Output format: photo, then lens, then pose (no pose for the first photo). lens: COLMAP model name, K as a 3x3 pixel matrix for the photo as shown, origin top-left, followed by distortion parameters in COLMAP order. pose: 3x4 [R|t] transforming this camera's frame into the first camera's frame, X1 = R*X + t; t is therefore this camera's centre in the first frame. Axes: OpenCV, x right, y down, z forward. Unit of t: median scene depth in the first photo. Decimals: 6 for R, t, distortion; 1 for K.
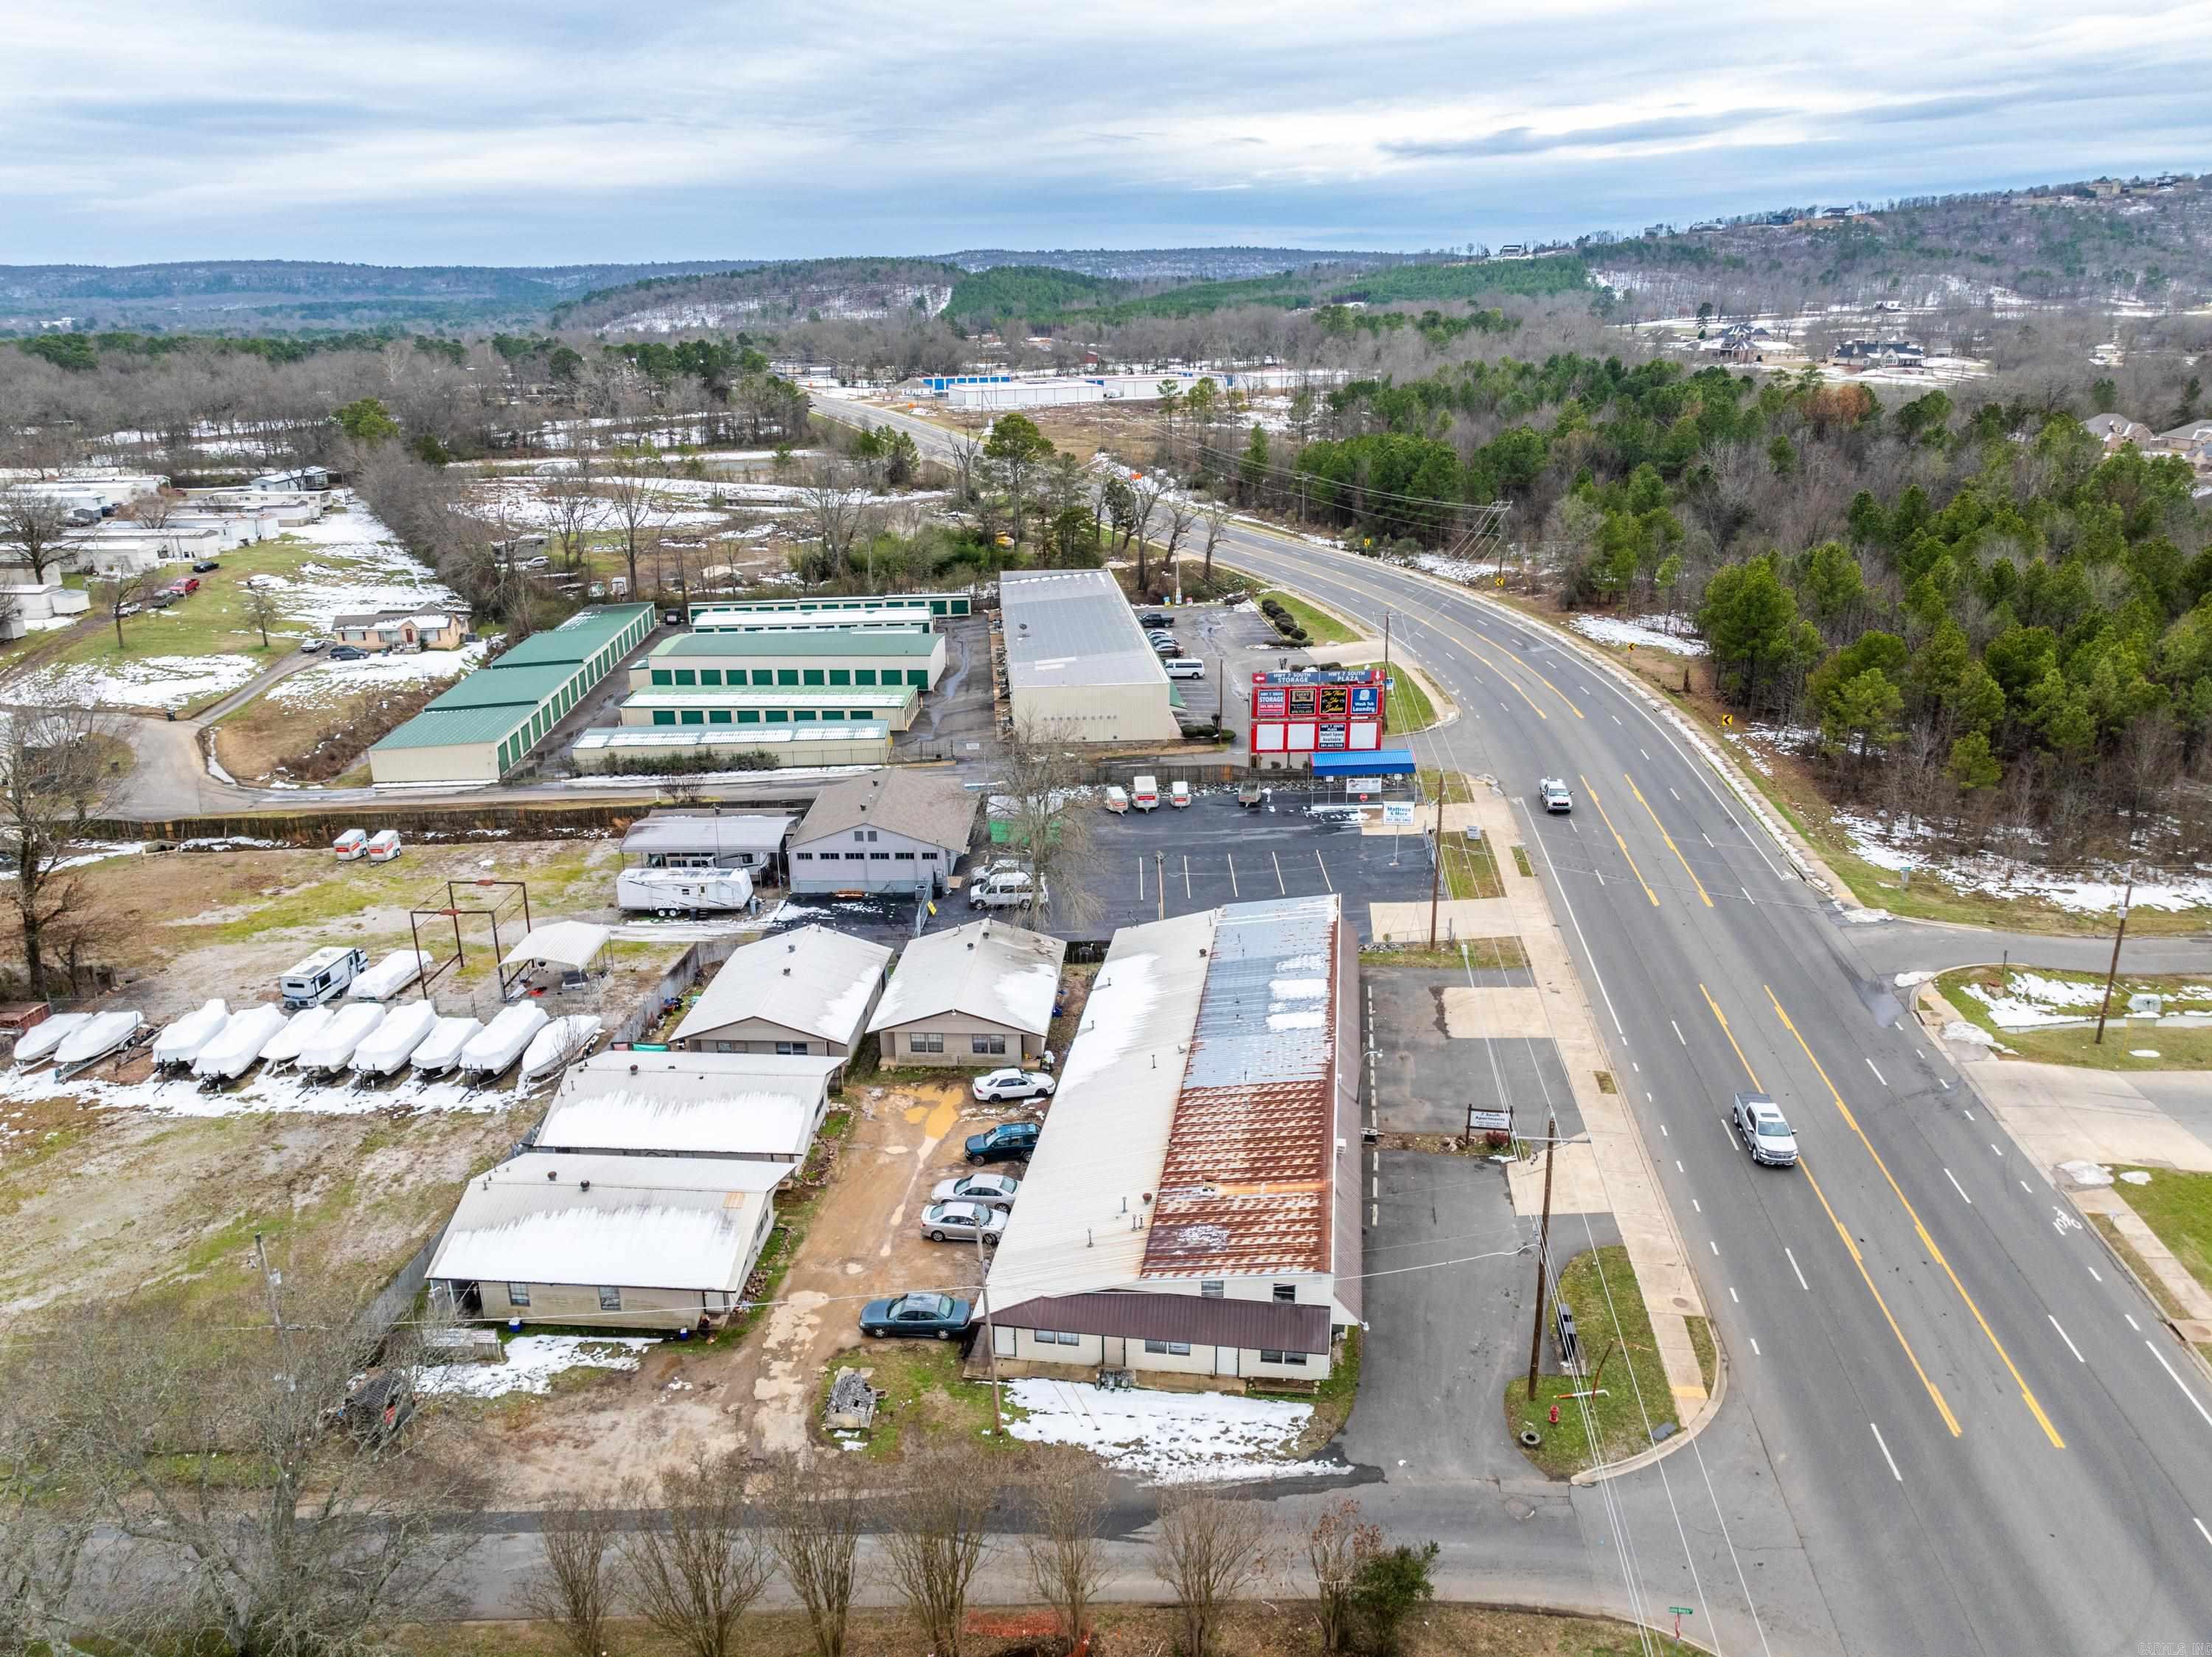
lens RADIAL K [[1551.0, 0, 1101.5], [0, 1551.0, 835.1], [0, 0, 1]] dist [-0.032187, 0.019962]
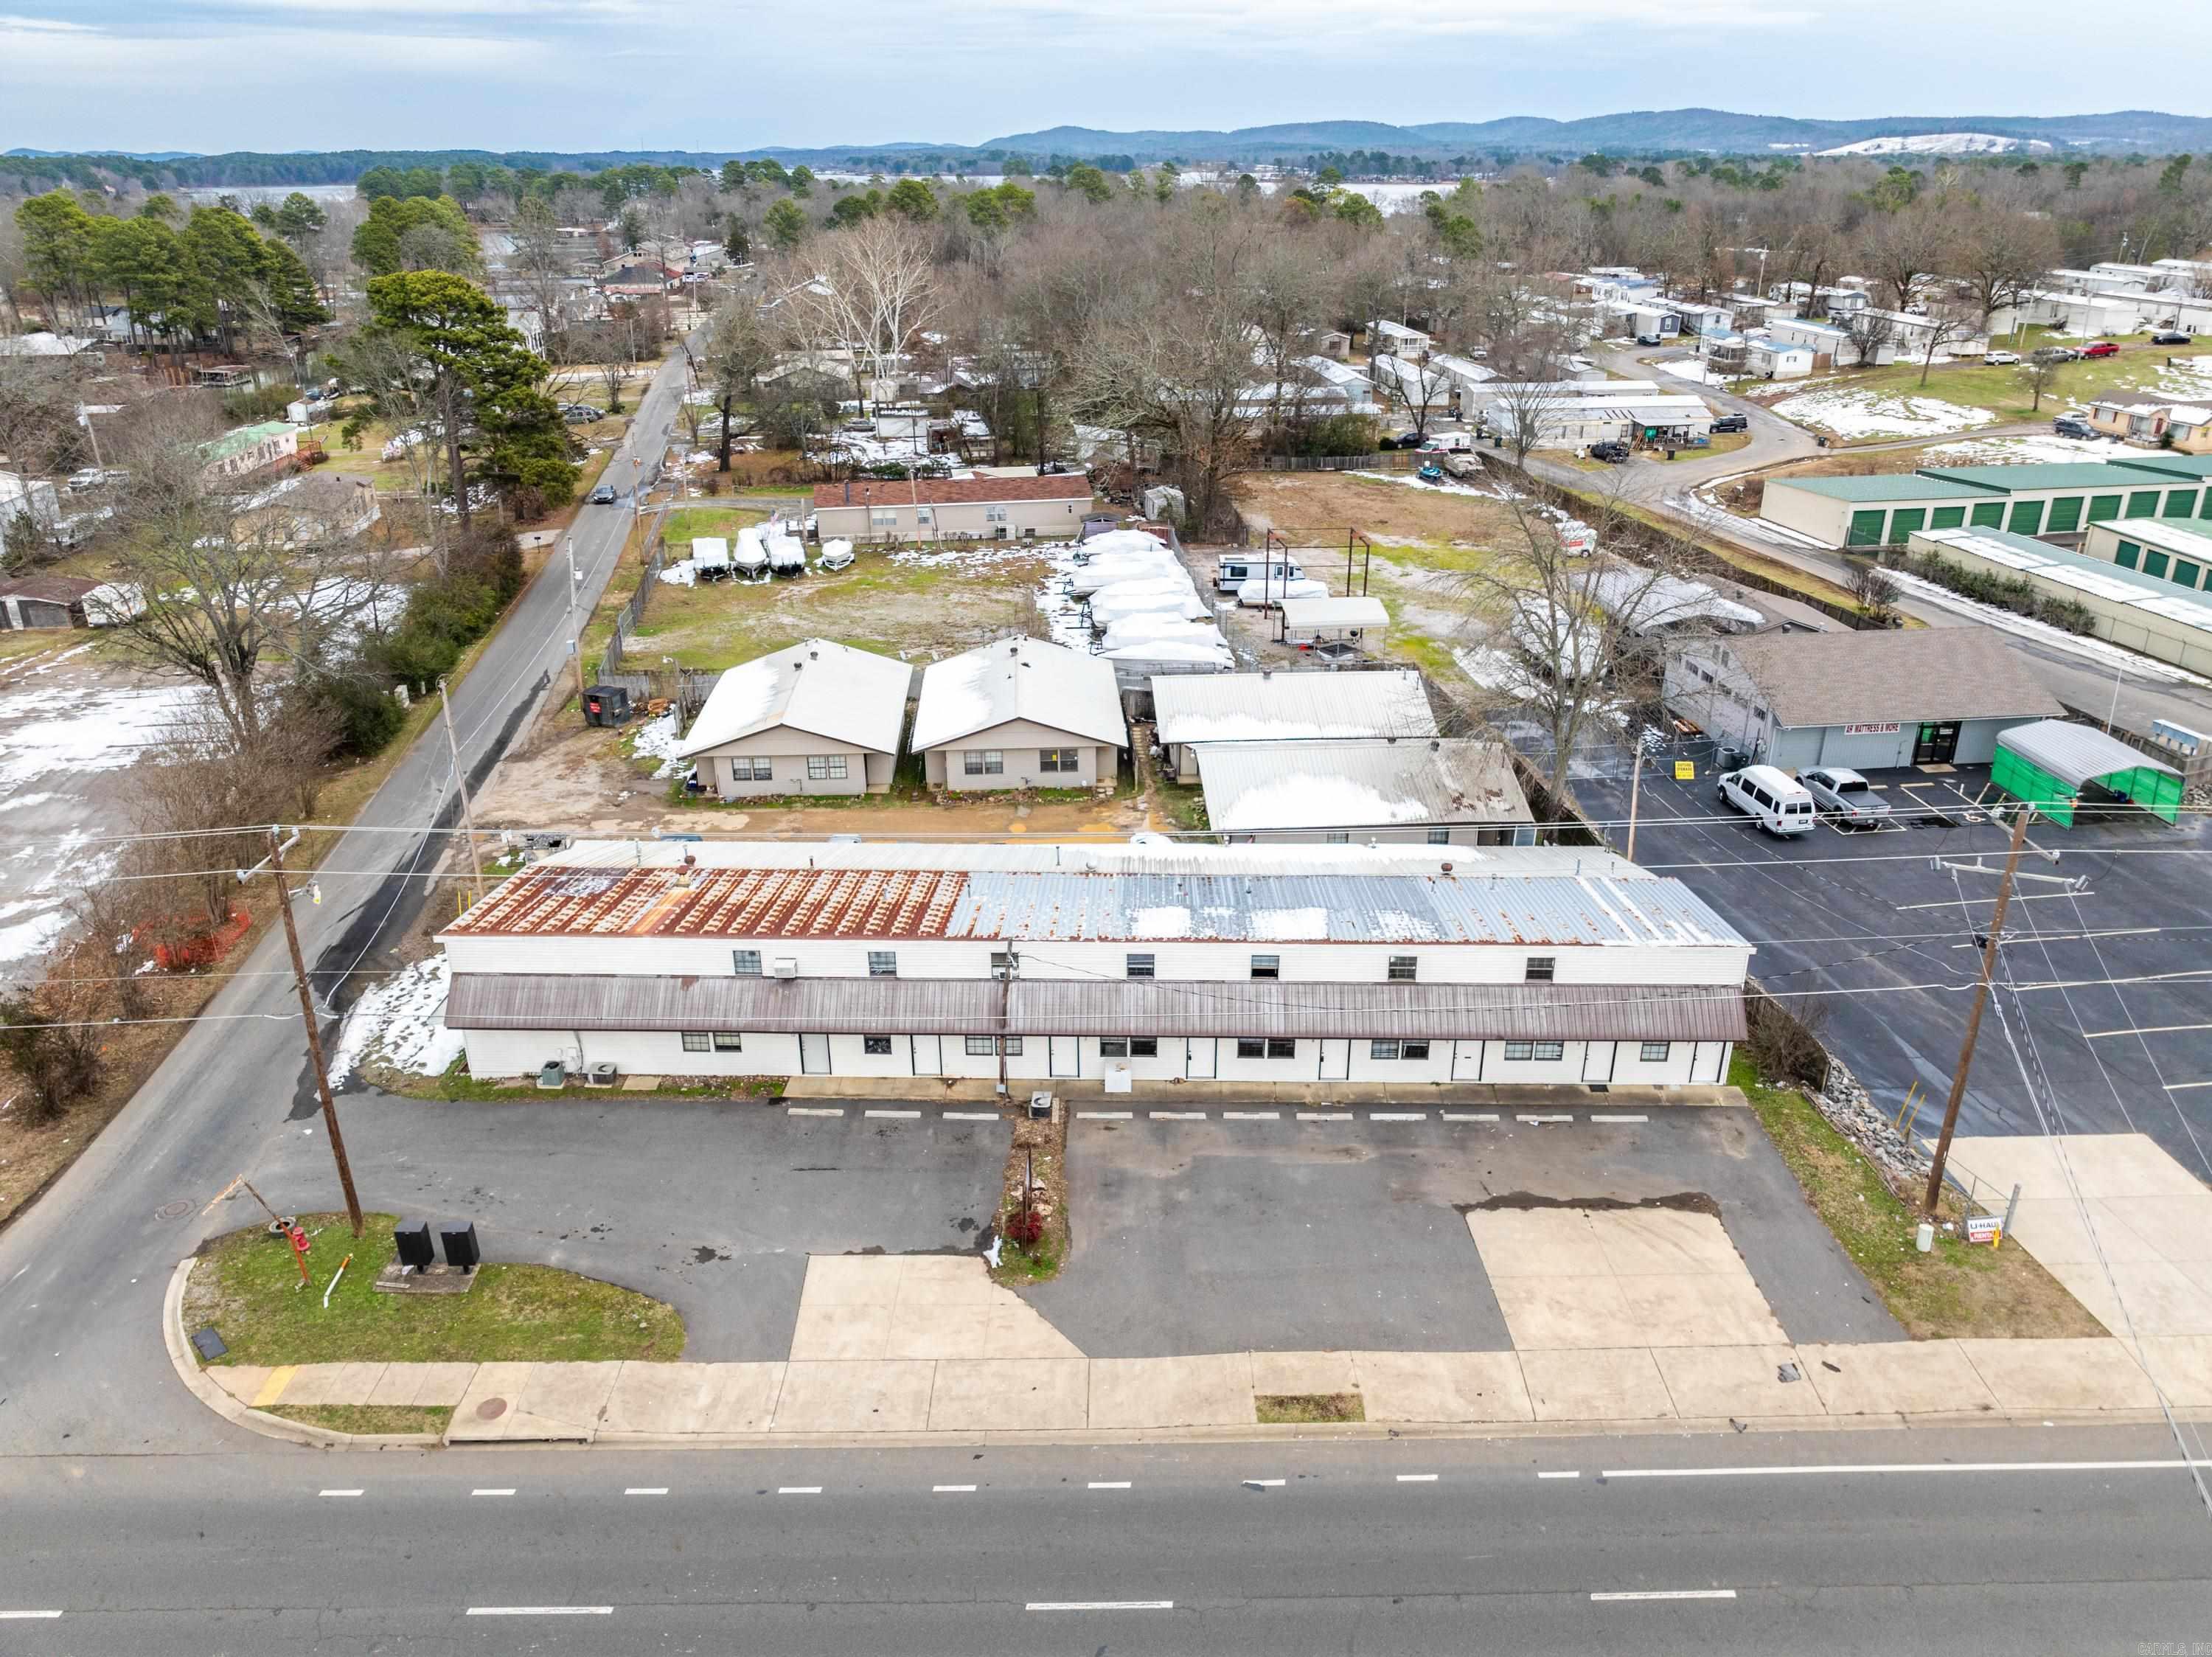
lens RADIAL K [[1551.0, 0, 1108.5], [0, 1551.0, 815.4], [0, 0, 1]] dist [-0.032187, 0.019962]
pose [[0.123183, 0.396471, -0.909746, 0.480243], [-0.316023, 0.884675, 0.342754, -0.087402], [0.940721, 0.245279, 0.234270, 0.596600]]
